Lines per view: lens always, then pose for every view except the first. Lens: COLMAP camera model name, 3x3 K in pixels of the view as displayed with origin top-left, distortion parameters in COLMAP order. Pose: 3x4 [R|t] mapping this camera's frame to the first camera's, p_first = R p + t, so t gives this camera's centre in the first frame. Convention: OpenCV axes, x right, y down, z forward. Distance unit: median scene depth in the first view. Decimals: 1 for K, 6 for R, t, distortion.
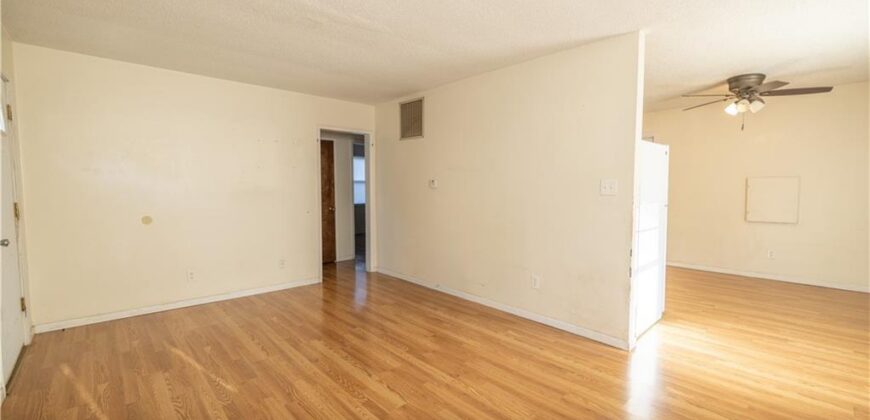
lens RADIAL K [[364.3, 0, 434.3], [0, 364.3, 207.6], [0, 0, 1]] dist [-0.003825, 0.000152]
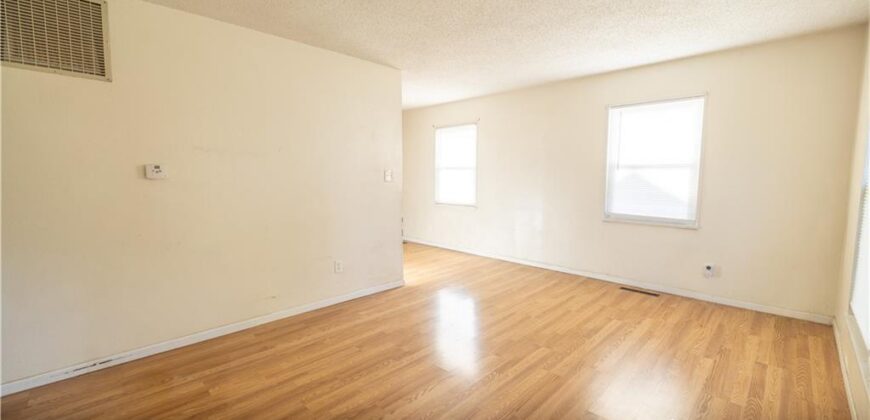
lens RADIAL K [[364.3, 0, 432.4], [0, 364.3, 210.6], [0, 0, 1]] dist [-0.003825, 0.000152]
pose [[-0.049932, -0.097084, 0.994023, -0.773442], [0.059215, 0.993226, 0.099981, -0.046454], [-0.996996, 0.063853, -0.043845, 0.765999]]
